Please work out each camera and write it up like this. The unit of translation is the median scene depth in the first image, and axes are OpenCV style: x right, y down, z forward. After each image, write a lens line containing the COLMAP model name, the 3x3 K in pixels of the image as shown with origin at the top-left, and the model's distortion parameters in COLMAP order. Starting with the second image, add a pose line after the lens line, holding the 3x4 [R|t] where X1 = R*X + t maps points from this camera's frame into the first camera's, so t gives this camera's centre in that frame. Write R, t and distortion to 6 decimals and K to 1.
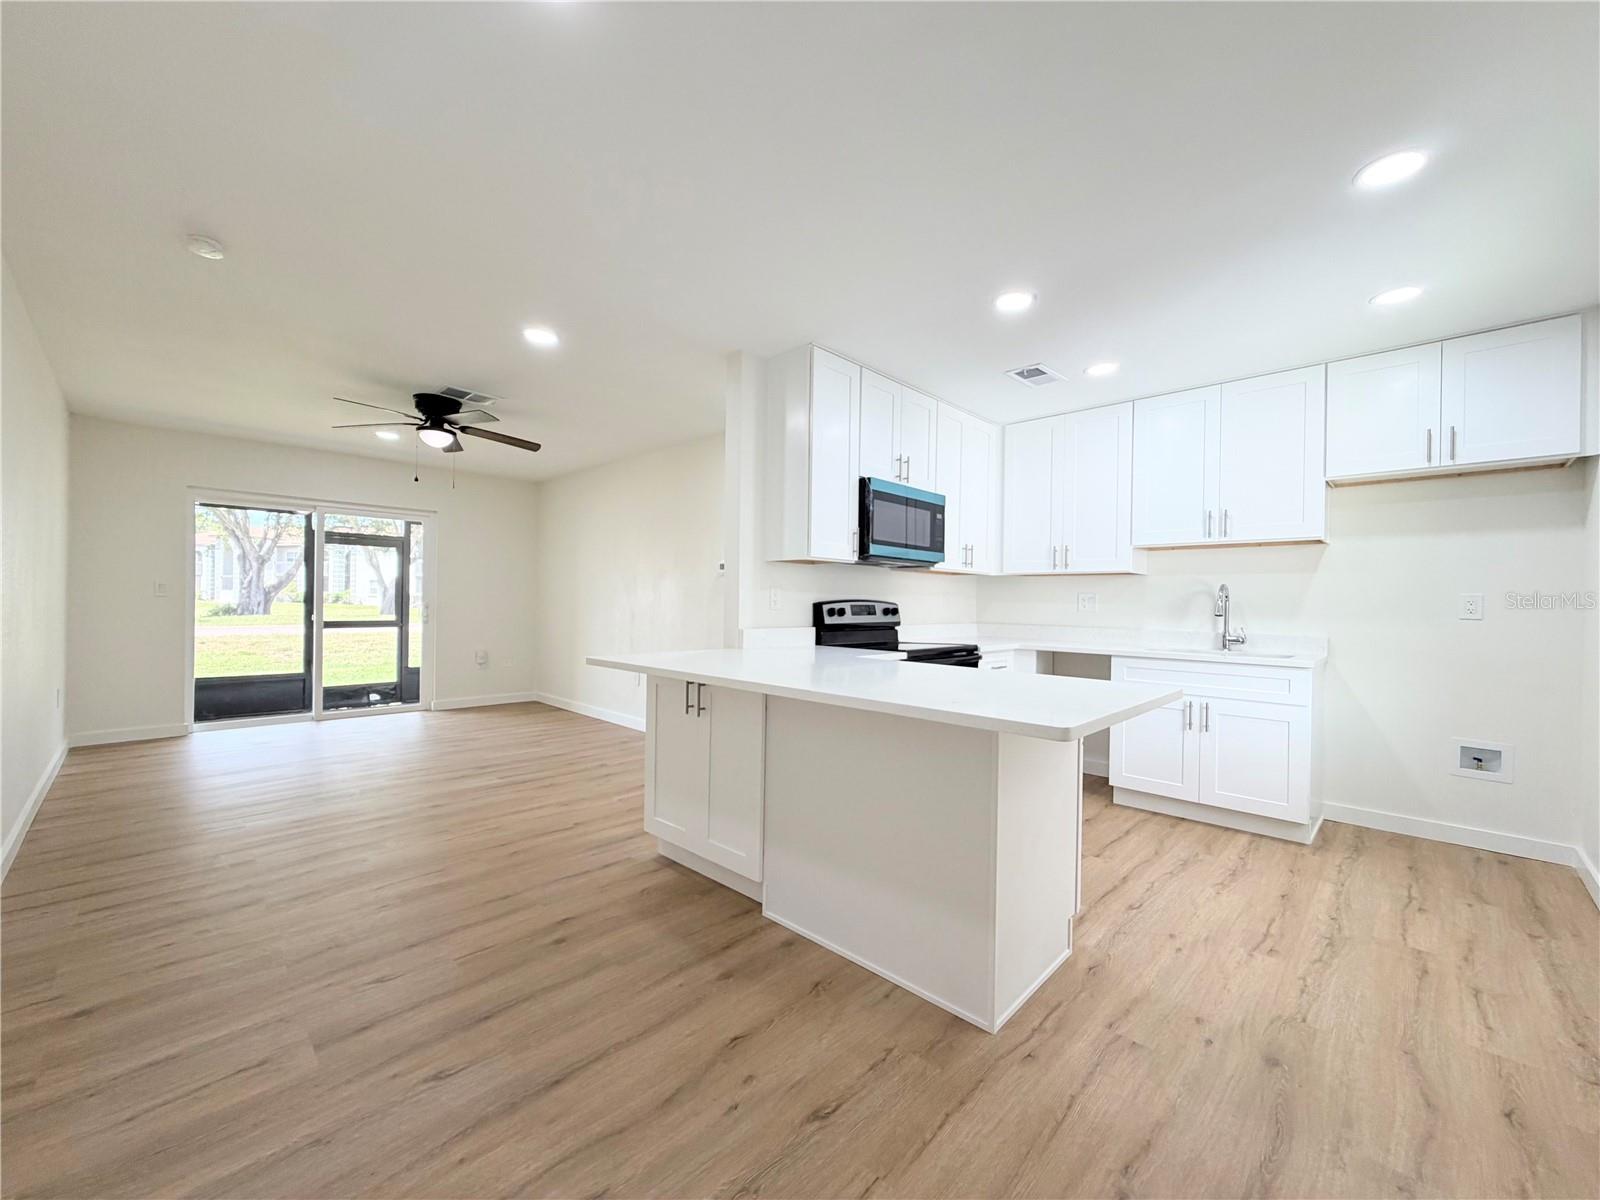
lens RADIAL K [[638.0, 0, 800.0], [0, 638.0, 600.0], [0, 0, 1]] dist [0.002402, -0.000056]
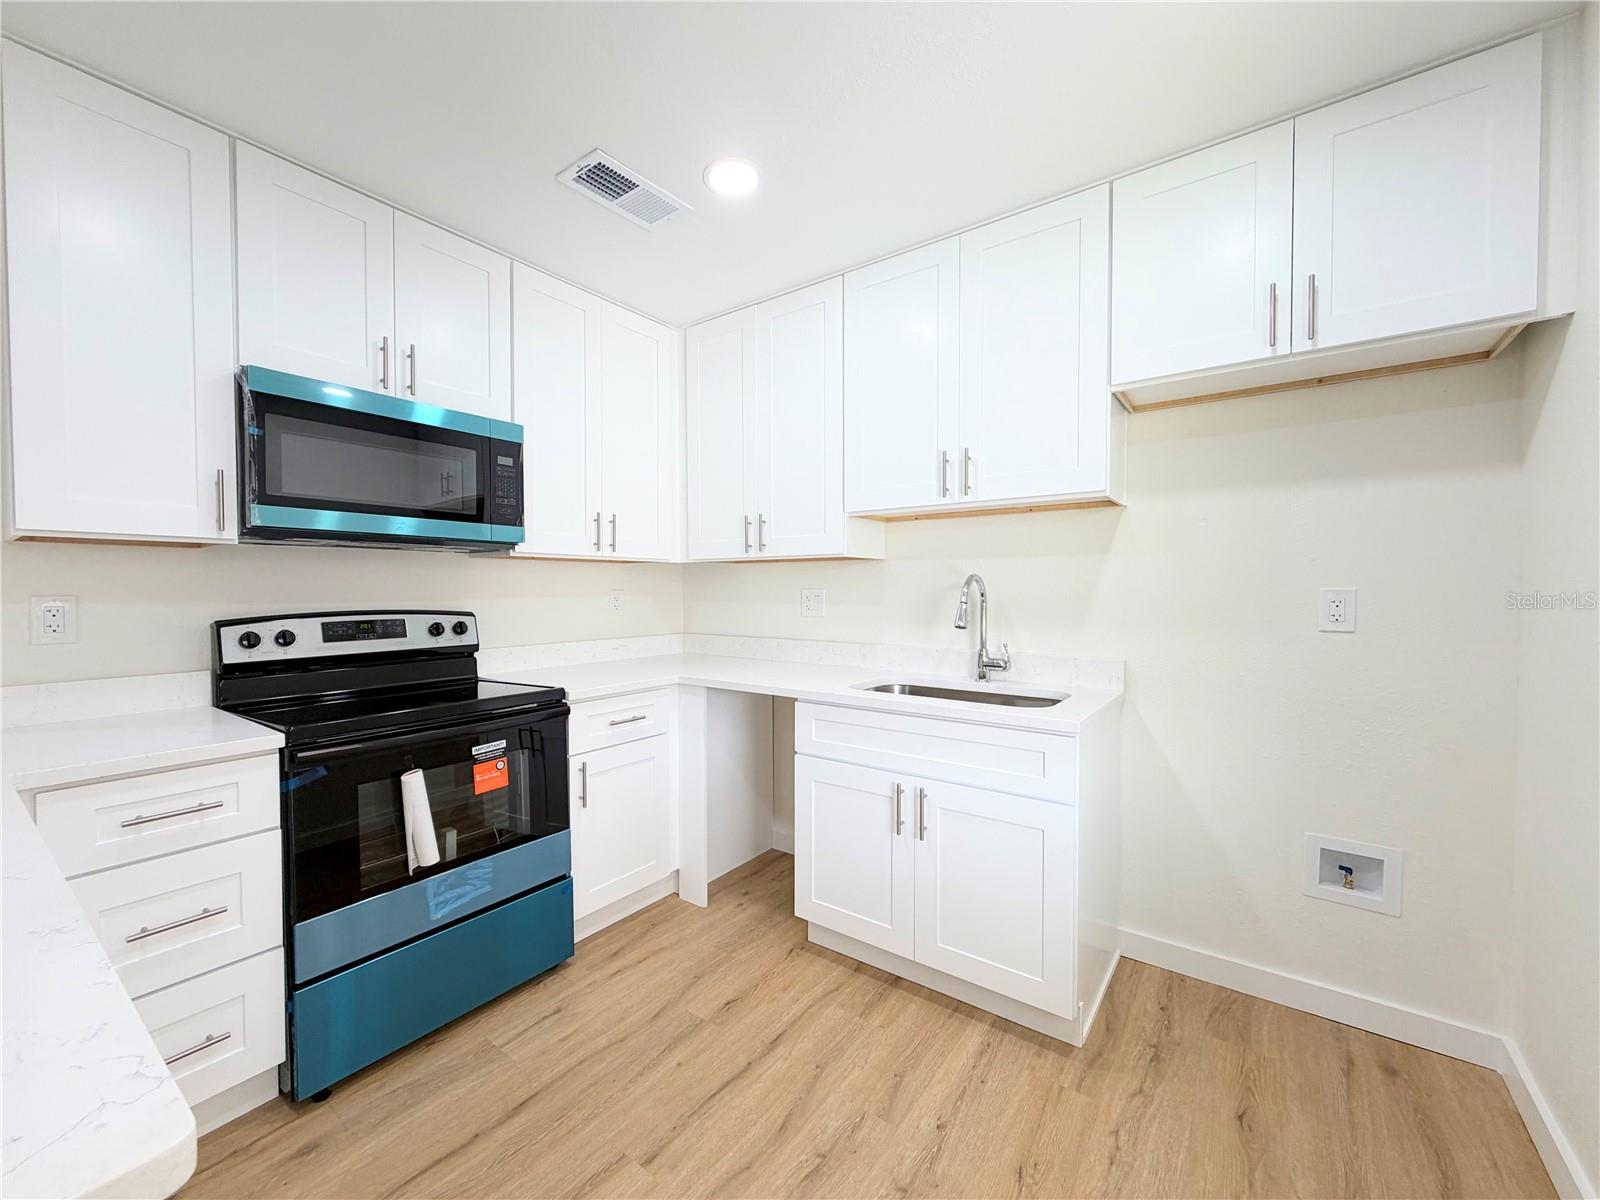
lens RADIAL K [[638.0, 0, 800.0], [0, 638.0, 600.0], [0, 0, 1]] dist [0.002402, -0.000056]
pose [[0.990442, -0.020472, 0.136401, 0.433195], [0.017413, 0.999570, 0.023586, -0.018330], [-0.136825, -0.020986, 0.990373, 0.437612]]
